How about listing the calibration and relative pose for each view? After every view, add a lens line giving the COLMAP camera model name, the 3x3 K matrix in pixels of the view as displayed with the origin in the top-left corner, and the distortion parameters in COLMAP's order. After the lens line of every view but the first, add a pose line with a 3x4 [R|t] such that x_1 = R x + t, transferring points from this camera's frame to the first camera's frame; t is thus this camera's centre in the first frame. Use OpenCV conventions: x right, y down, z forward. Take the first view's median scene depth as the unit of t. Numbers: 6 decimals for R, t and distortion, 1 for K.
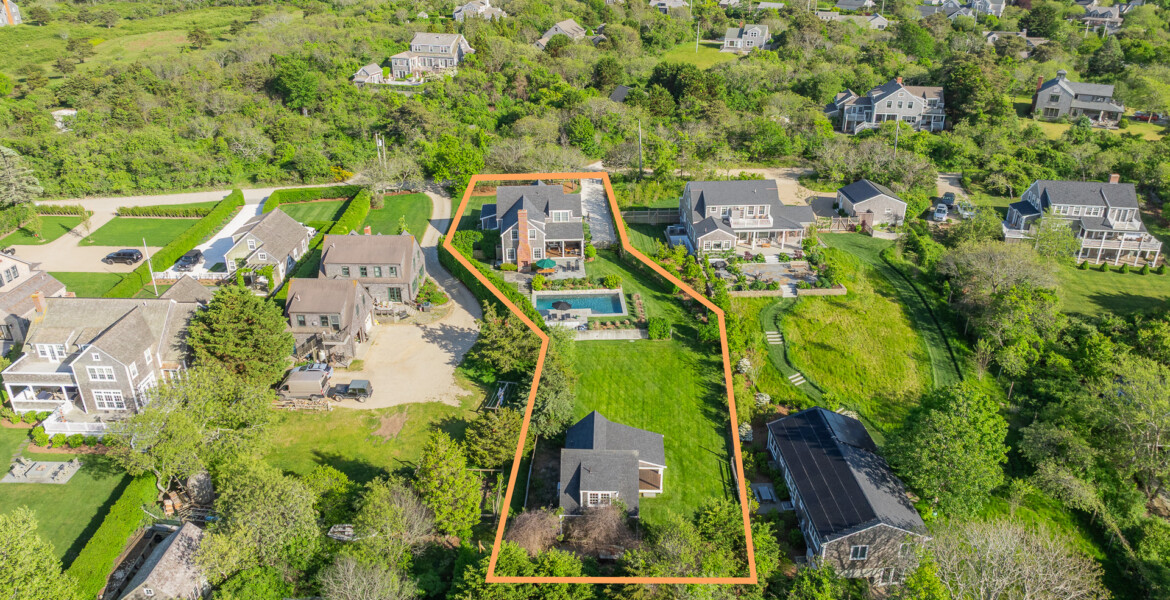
lens RADIAL K [[825.7, 0, 586.6], [0, 825.7, 299.7], [0, 0, 1]] dist [-0.023120, 0.001823]
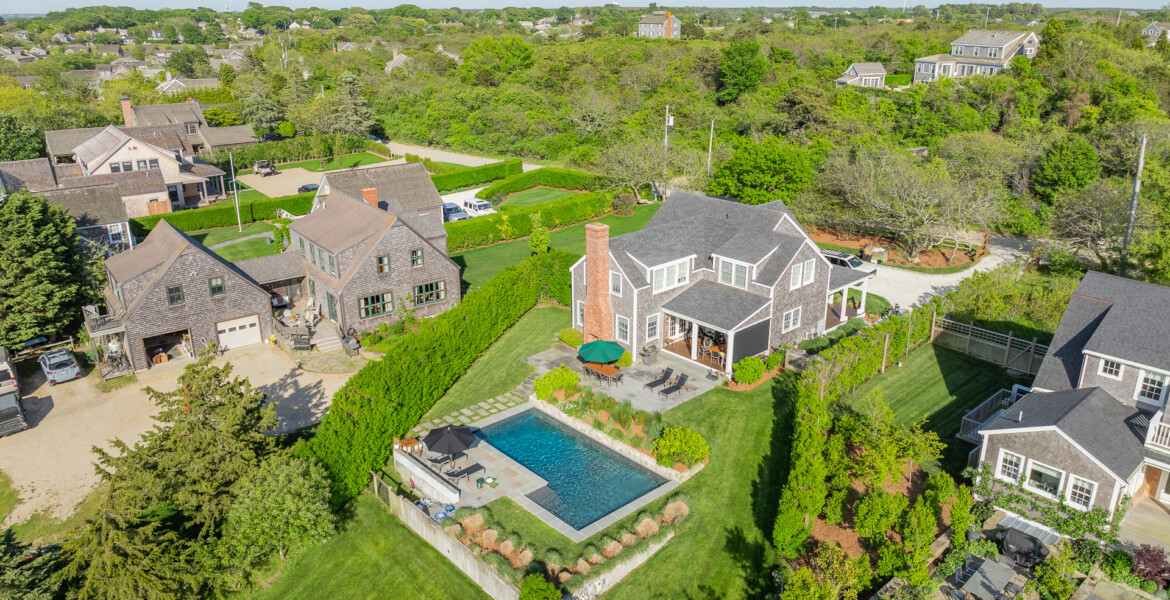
lens RADIAL K [[825.7, 0, 585.5], [0, 825.7, 299.7], [0, 0, 1]] dist [-0.023120, 0.001823]
pose [[0.629811, 0.261745, -0.731319, 0.254883], [-0.329972, 0.942493, 0.053155, -0.088737], [0.703176, 0.207838, 0.679961, 0.680119]]
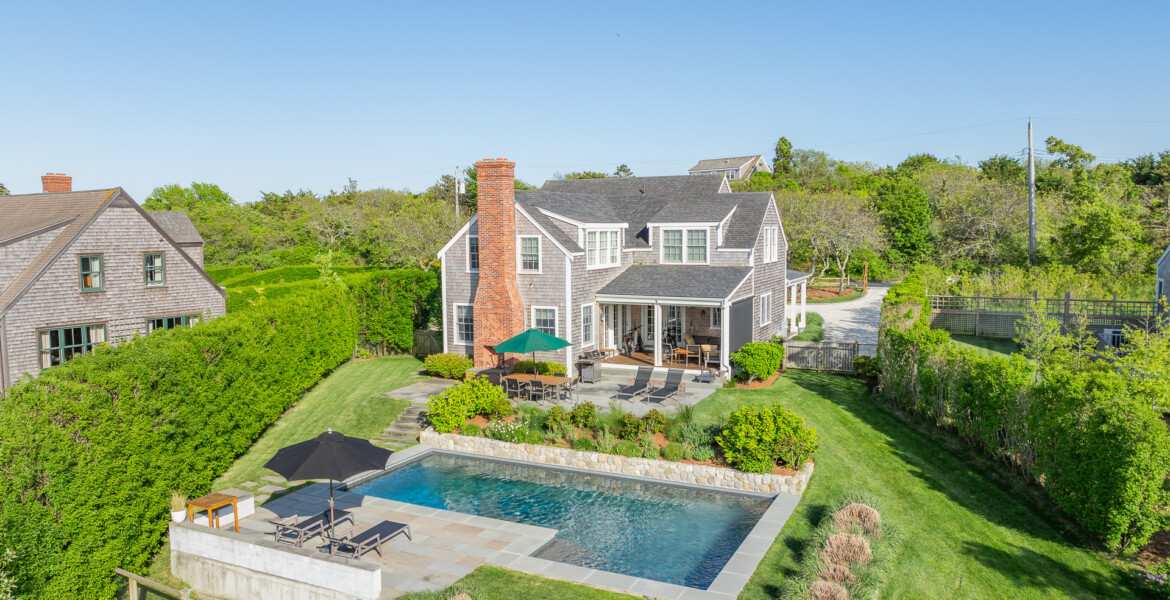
lens RADIAL K [[825.7, 0, 582.8], [0, 825.7, 296.3], [0, 0, 1]] dist [-0.023120, 0.001823]
pose [[0.873677, 0.034507, -0.485281, 0.087157], [-0.201504, 0.933567, -0.296394, 0.013935], [0.442814, 0.356739, 0.822589, 0.777710]]
